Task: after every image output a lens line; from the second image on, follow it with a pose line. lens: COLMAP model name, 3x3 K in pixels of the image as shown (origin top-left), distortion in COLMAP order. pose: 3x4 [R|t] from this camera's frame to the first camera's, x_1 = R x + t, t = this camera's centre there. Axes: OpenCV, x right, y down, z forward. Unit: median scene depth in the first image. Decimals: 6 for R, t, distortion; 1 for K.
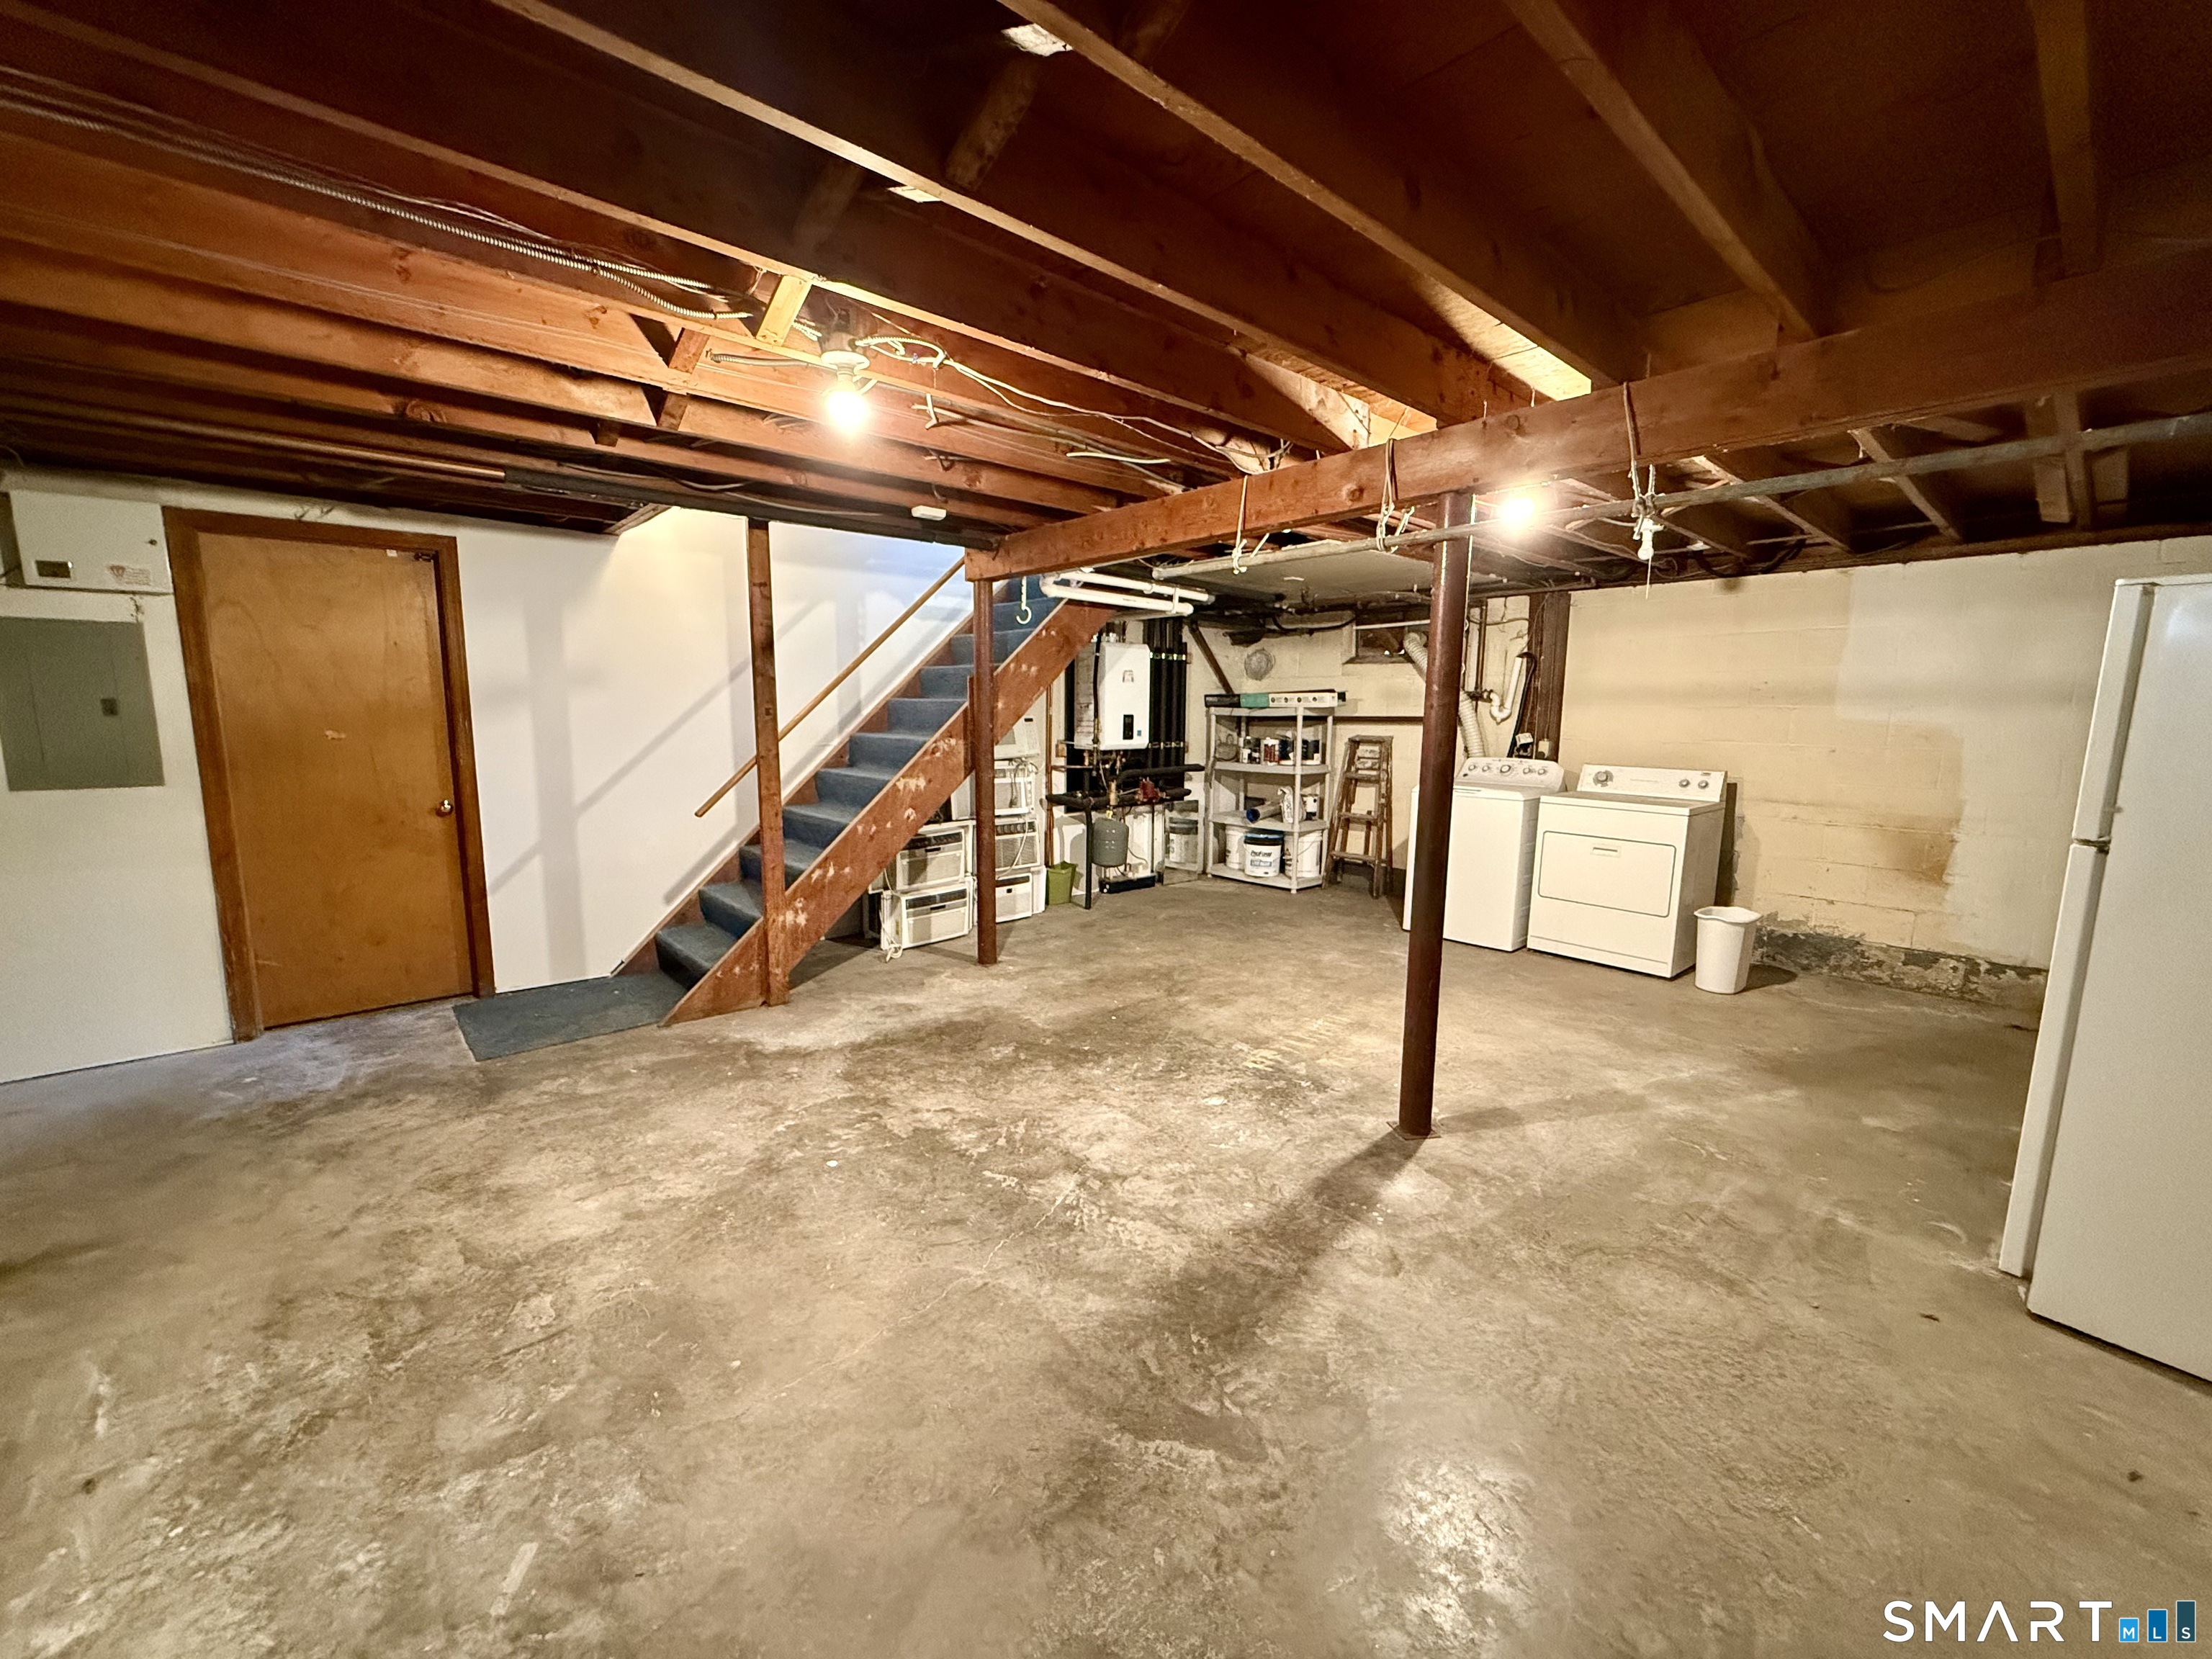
lens RADIAL K [[880.8, 0, 1101.1], [0, 880.8, 834.7], [0, 0, 1]] dist [0.000993, 0.000108]
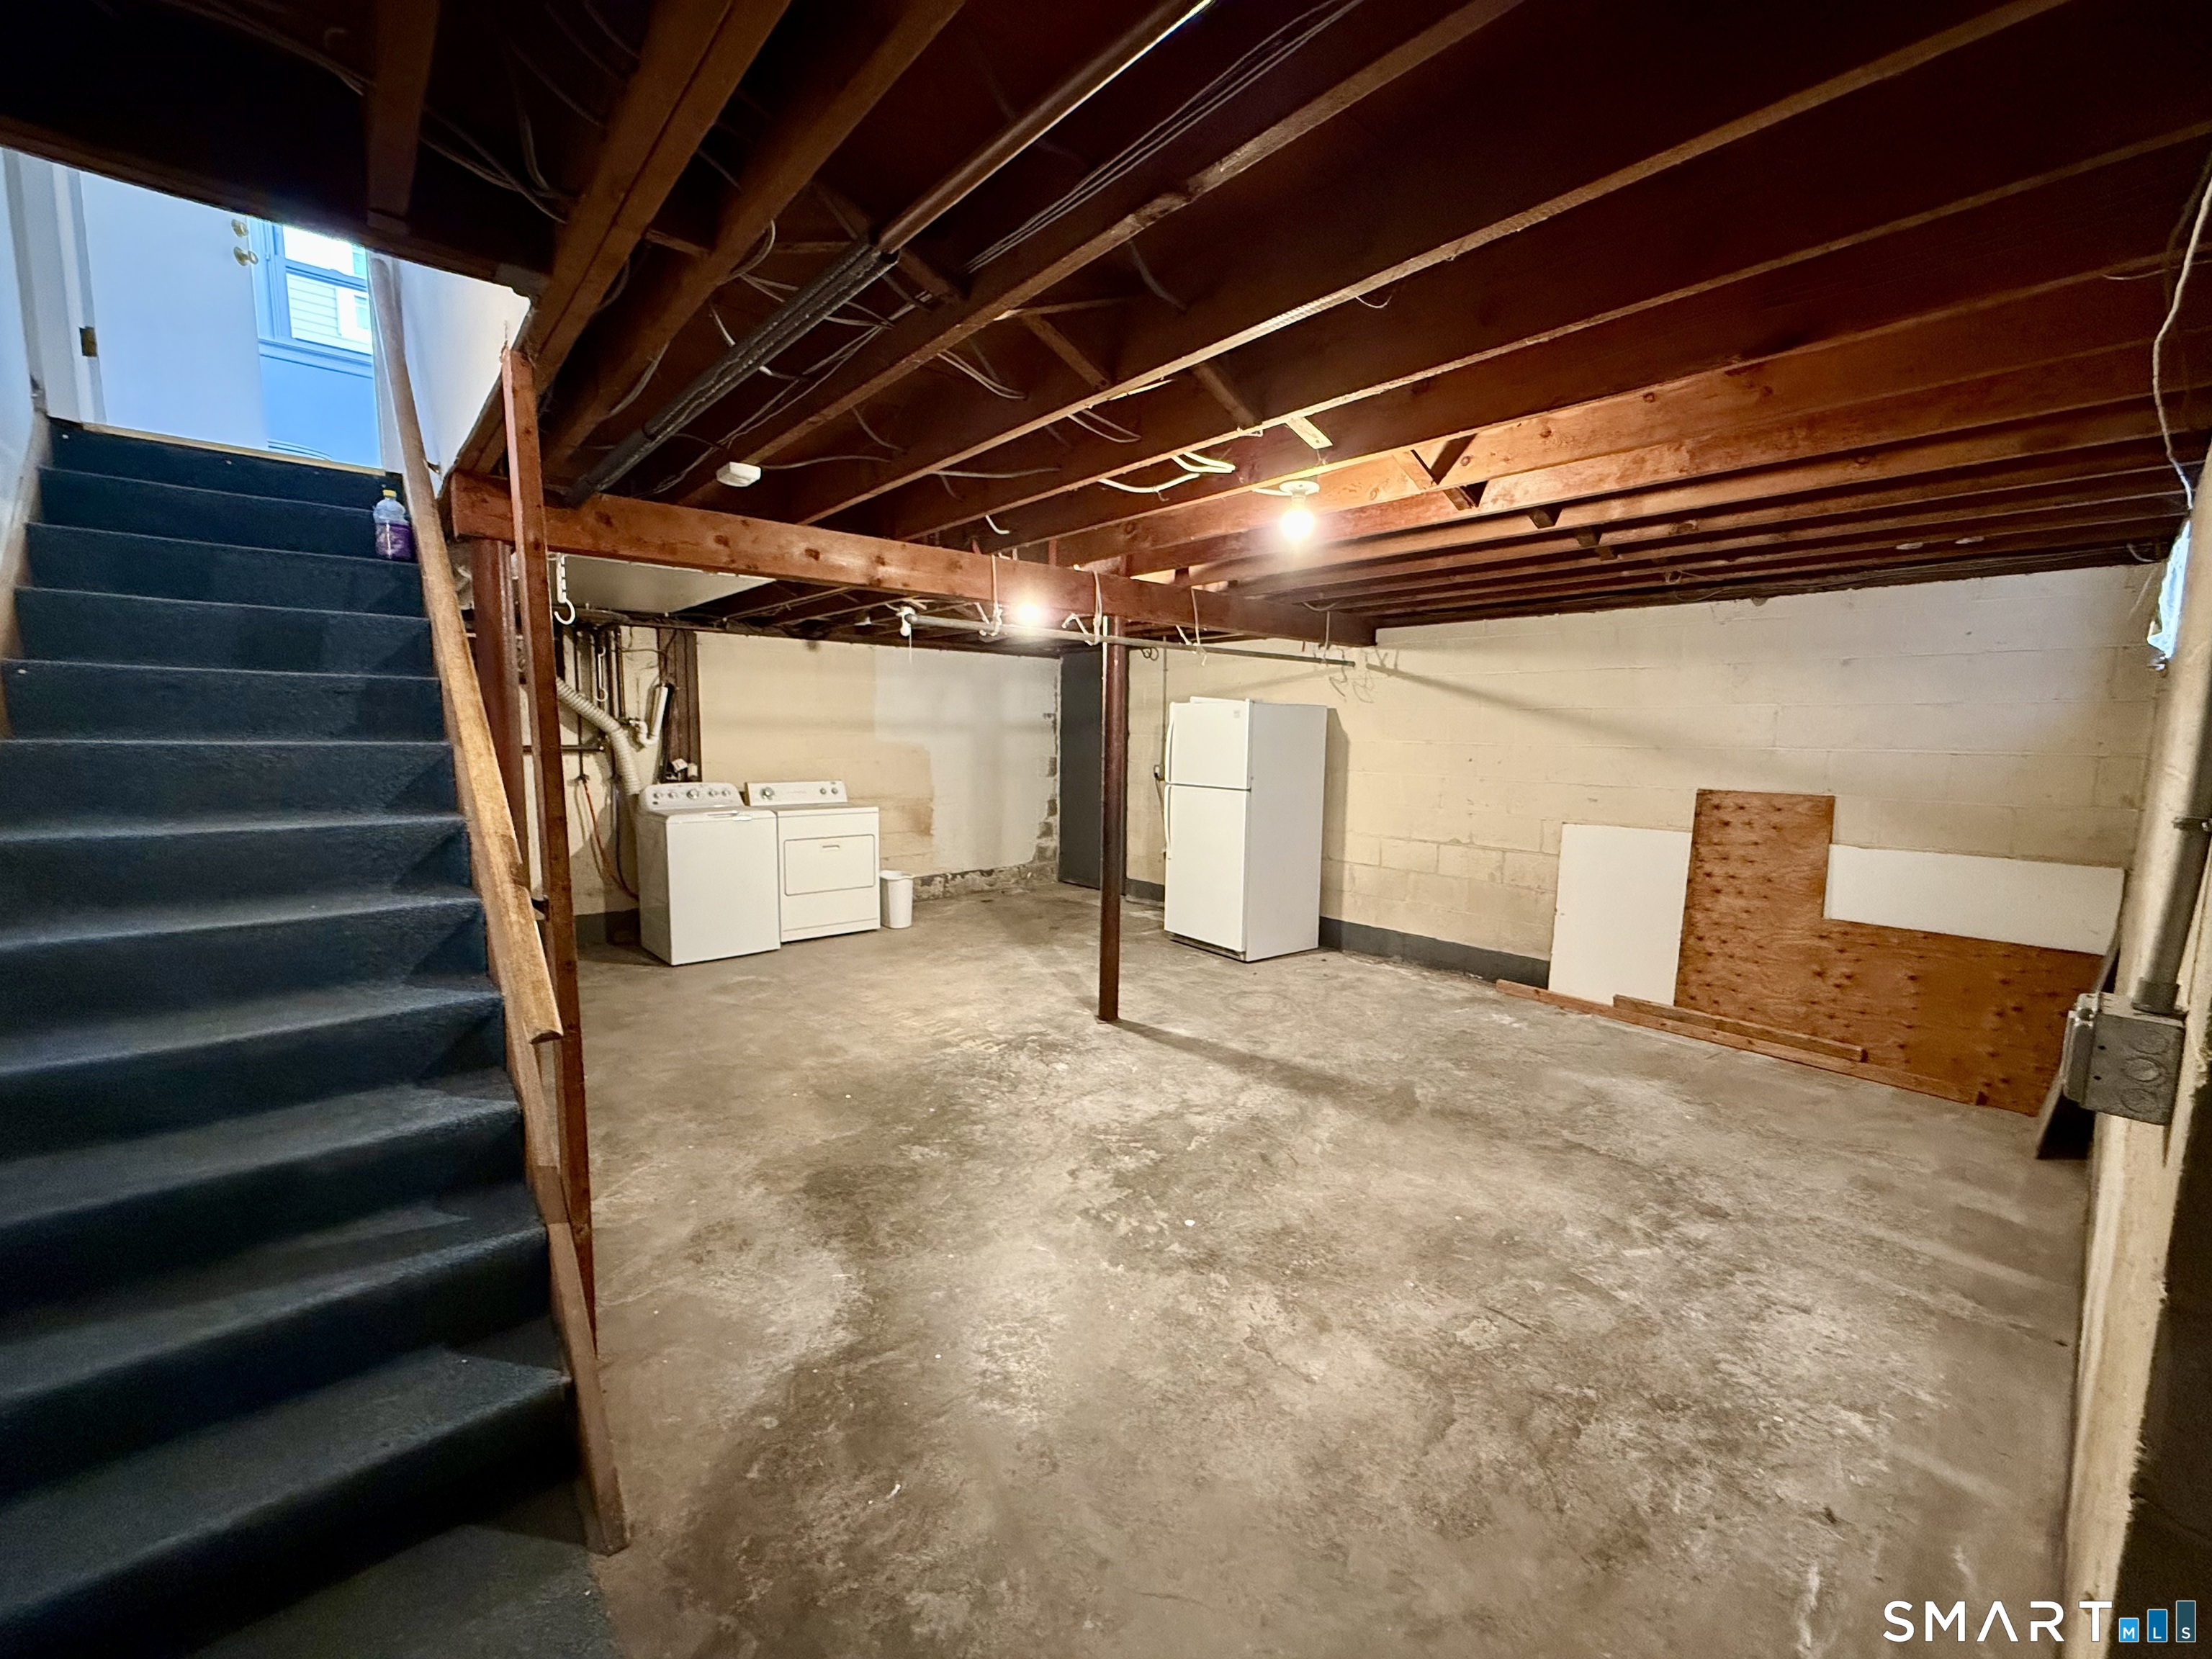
lens RADIAL K [[880.8, 0, 1102.9], [0, 880.8, 827.2], [0, 0, 1]] dist [0.000993, 0.000108]
pose [[0.003505, -0.119150, 0.992870, -1.198165], [0.131507, 0.984308, 0.117659, -0.187460], [-0.991309, 0.130157, 0.019119, 0.990117]]
